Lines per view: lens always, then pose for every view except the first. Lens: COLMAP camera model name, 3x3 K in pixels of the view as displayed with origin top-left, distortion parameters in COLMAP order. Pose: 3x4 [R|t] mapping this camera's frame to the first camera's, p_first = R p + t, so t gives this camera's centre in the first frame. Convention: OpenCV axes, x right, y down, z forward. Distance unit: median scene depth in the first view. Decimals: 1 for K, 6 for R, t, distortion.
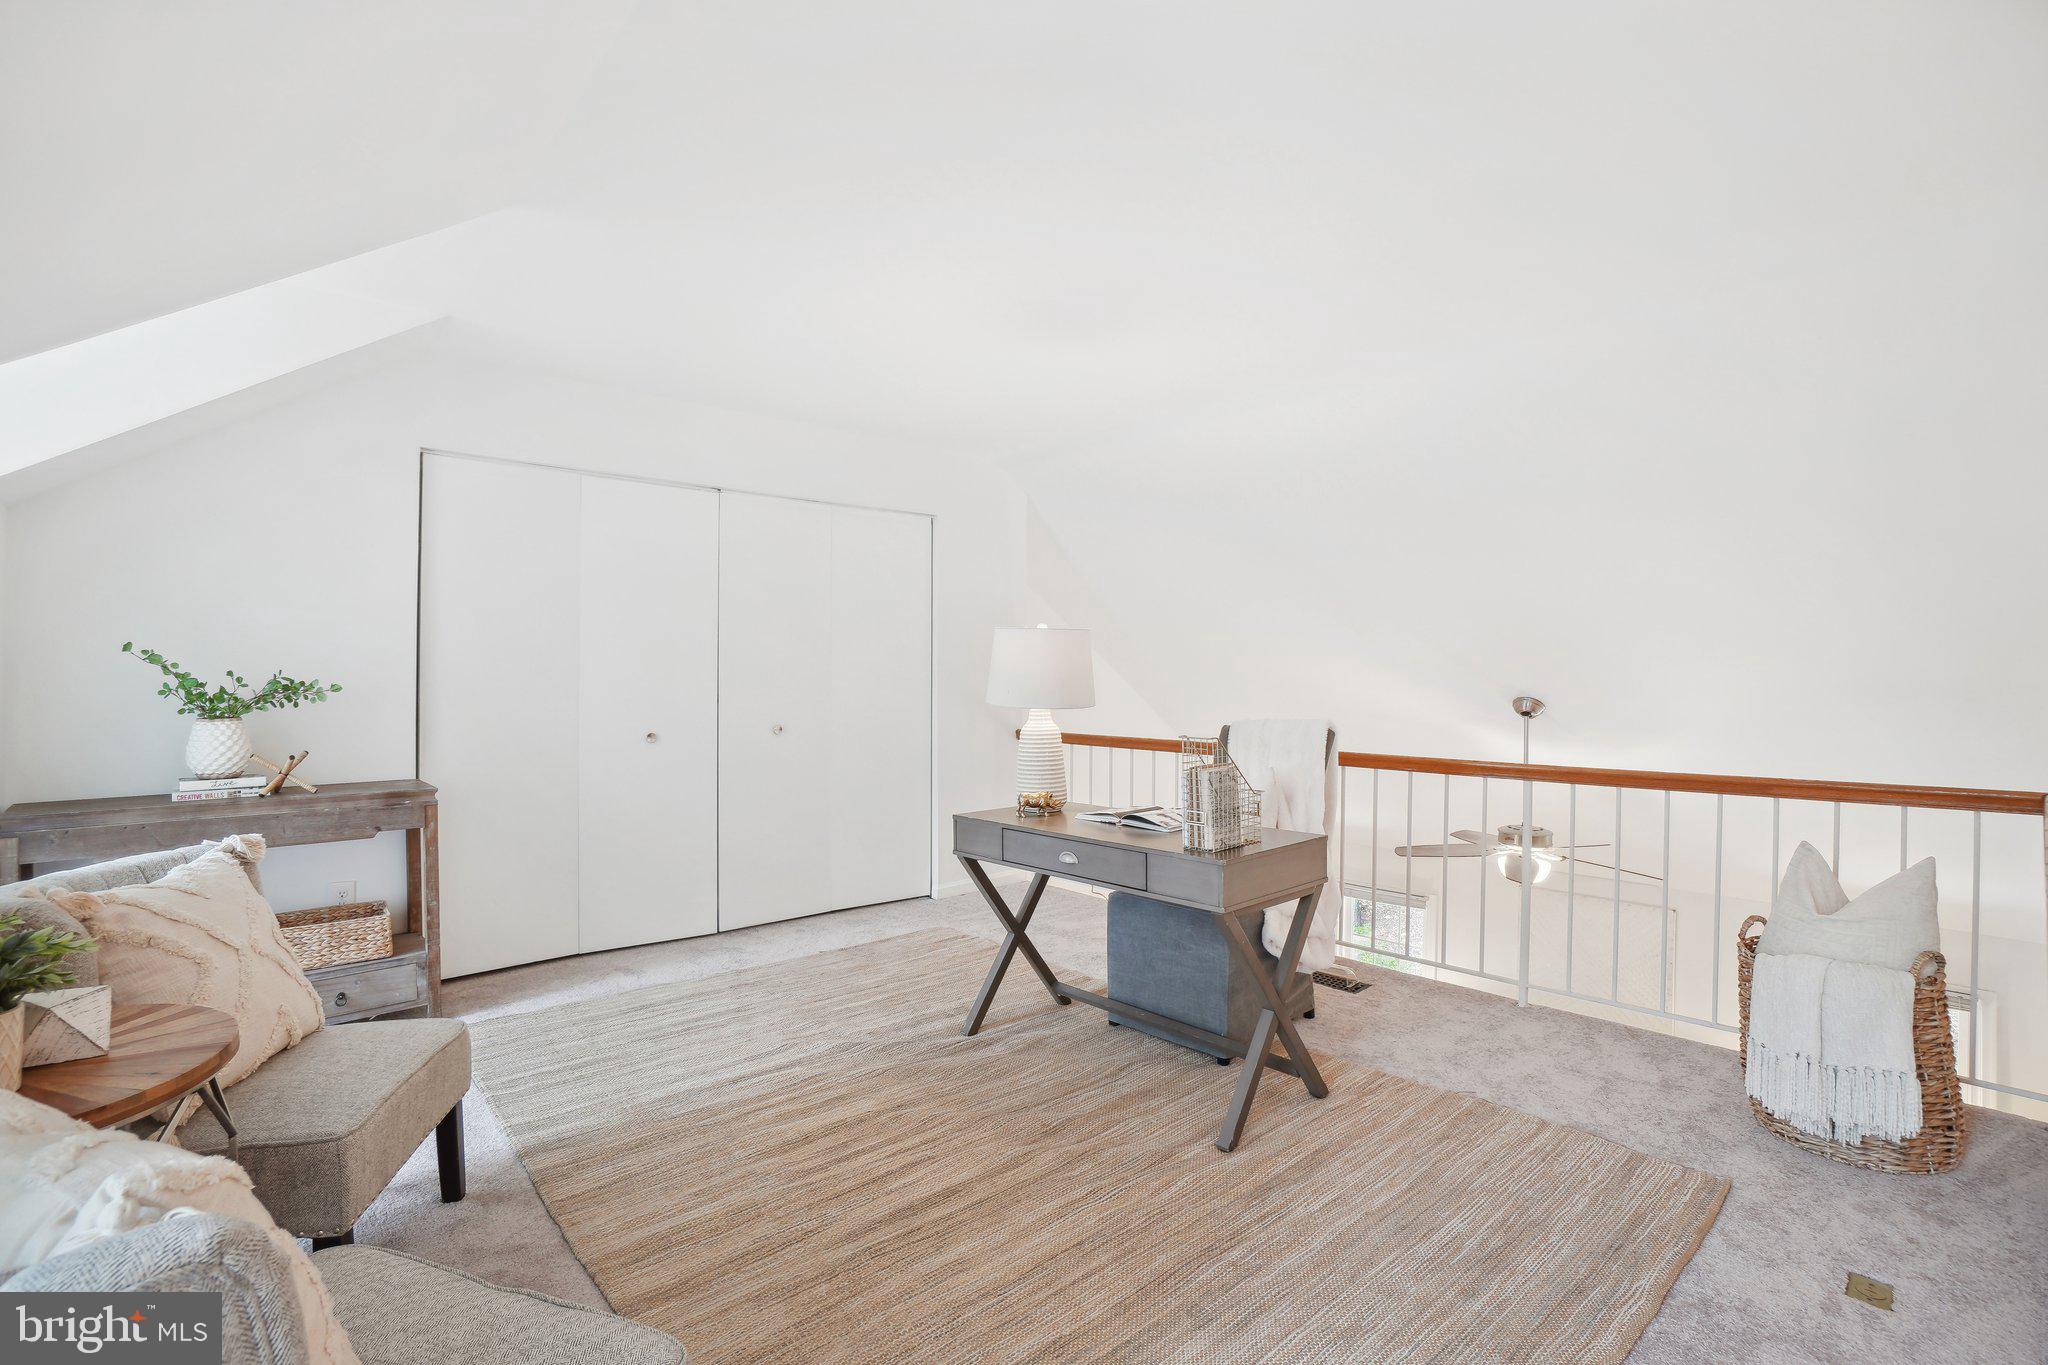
lens RADIAL K [[937.9, 0, 1009.7], [0, 937.9, 661.7], [0, 0, 1]] dist [-0.058020, 0.019051]
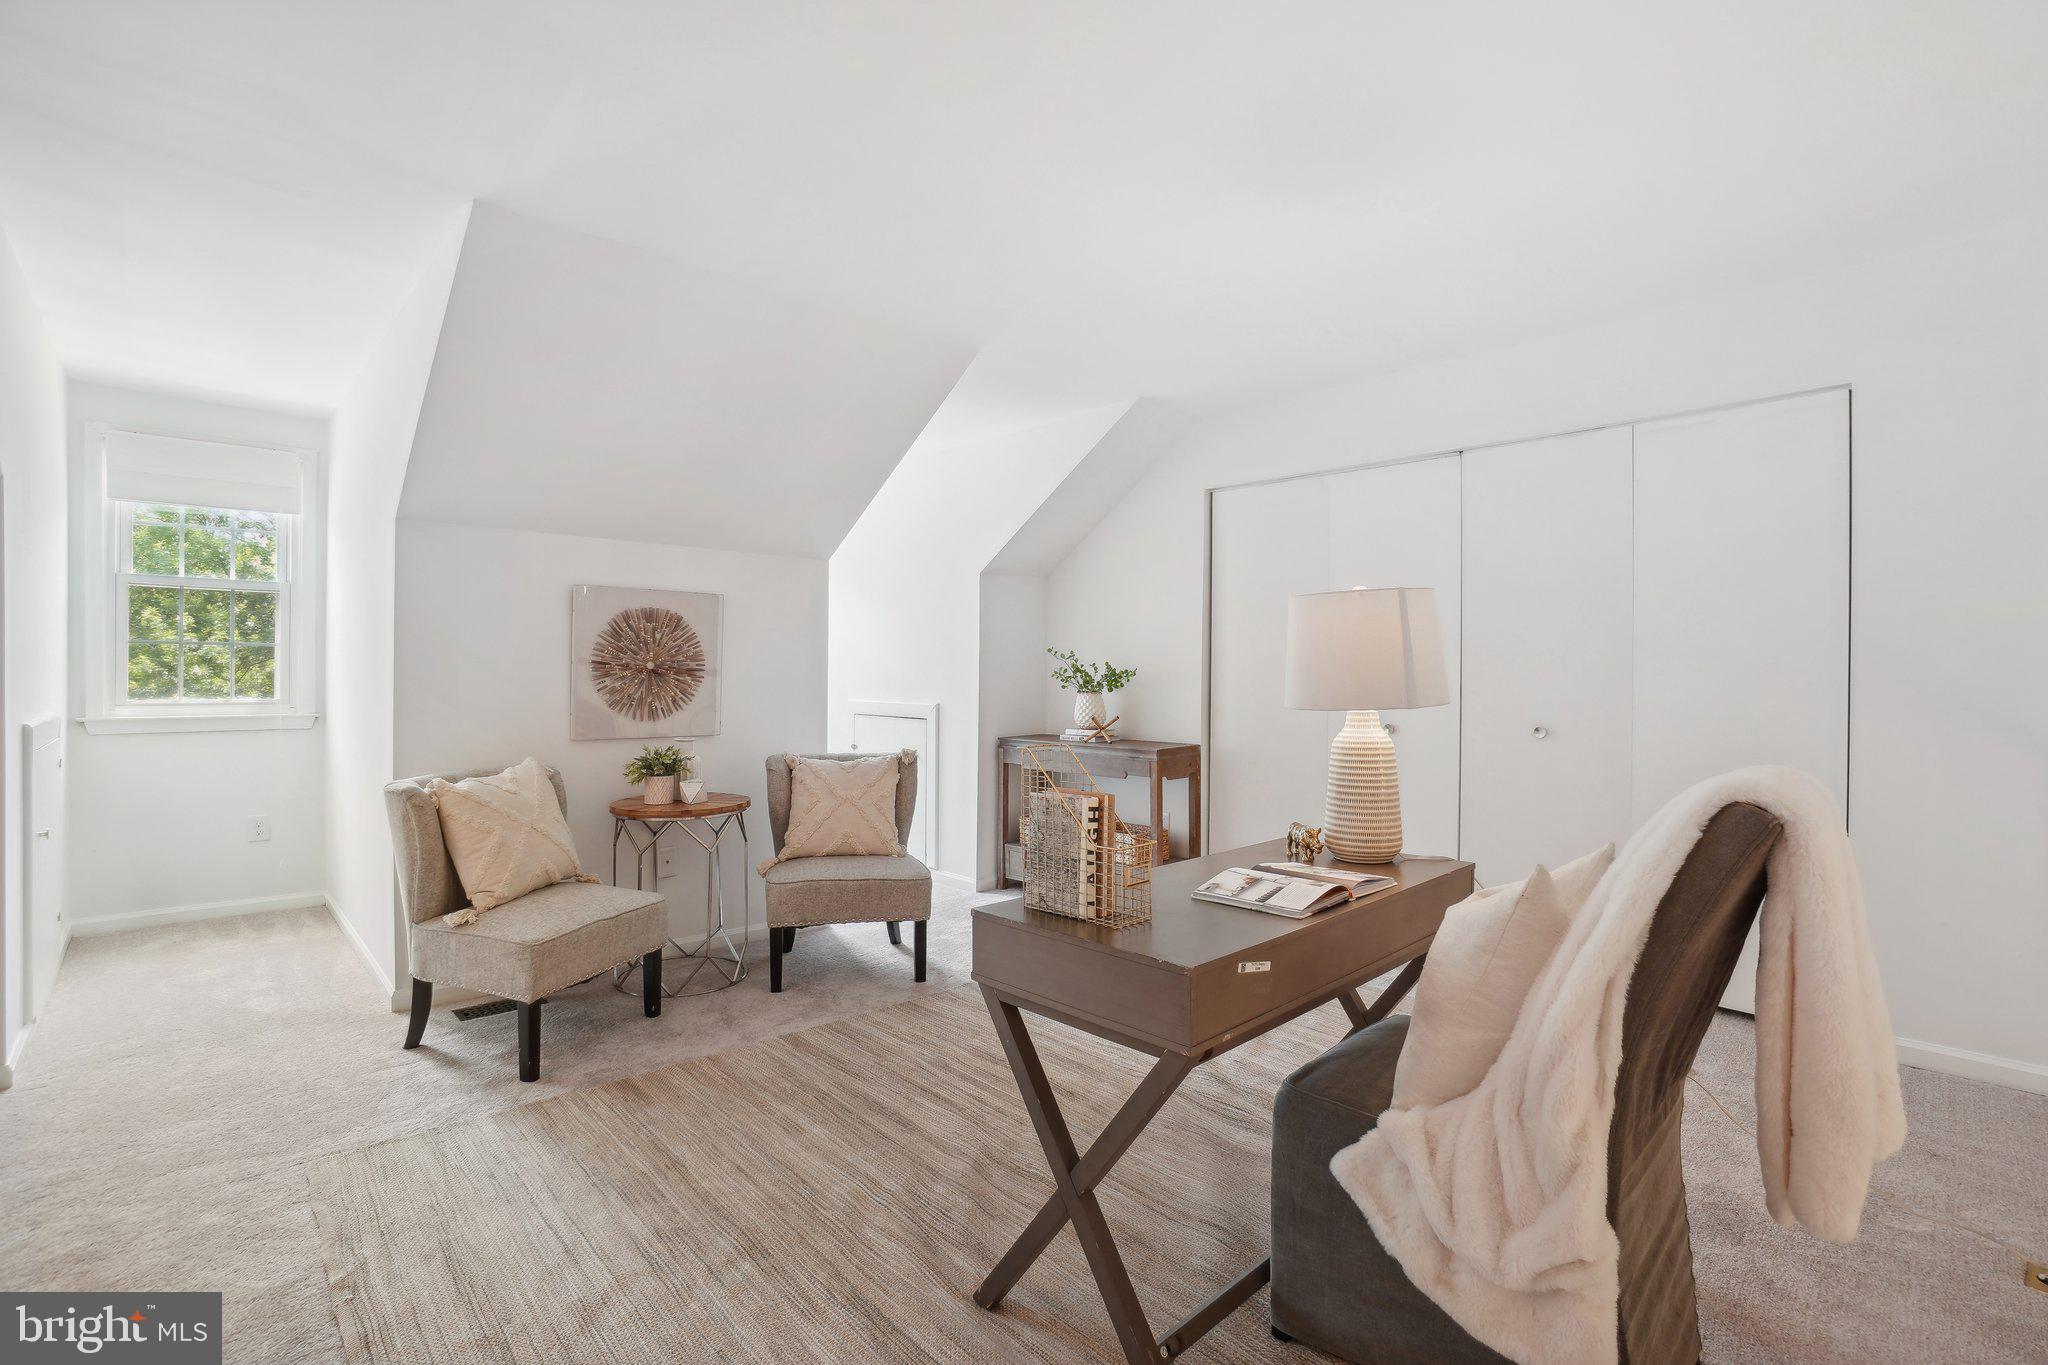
lens RADIAL K [[937.9, 0, 1009.7], [0, 937.9, 661.7], [0, 0, 1]] dist [-0.058020, 0.019051]
pose [[0.022132, -0.008563, -0.999718, 0.914467], [0.021353, 0.999739, -0.008090, 0.020082], [0.999527, -0.021168, 0.022309, 0.949046]]
